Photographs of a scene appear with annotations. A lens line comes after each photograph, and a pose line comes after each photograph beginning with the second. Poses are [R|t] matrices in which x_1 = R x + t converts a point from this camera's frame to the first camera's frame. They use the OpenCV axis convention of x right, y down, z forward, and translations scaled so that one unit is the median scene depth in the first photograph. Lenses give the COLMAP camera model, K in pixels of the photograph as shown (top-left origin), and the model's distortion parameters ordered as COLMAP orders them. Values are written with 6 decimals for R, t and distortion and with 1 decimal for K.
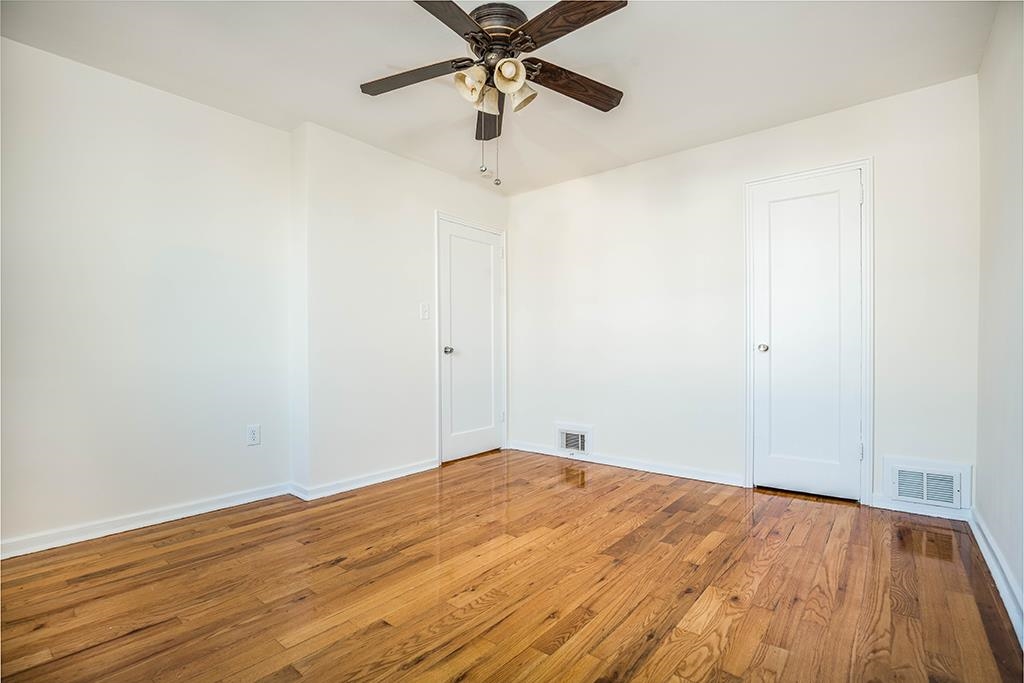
lens RADIAL K [[471.8, 0, 509.3], [0, 471.8, 352.4], [0, 0, 1]] dist [-0.031776, 0.000145]
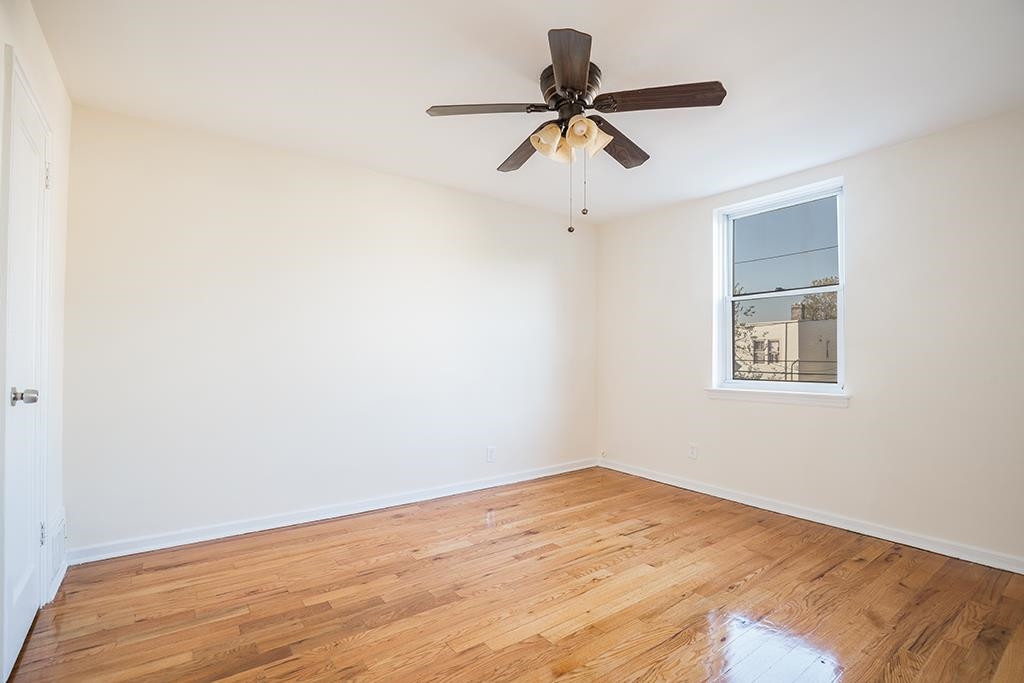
lens RADIAL K [[471.8, 0, 509.3], [0, 471.8, 352.4], [0, 0, 1]] dist [-0.031776, 0.000145]
pose [[-0.970200, -0.000699, 0.242305, -0.139494], [-0.002004, 0.999985, -0.005139, -0.083677], [-0.242298, -0.005472, -0.970186, 1.979582]]
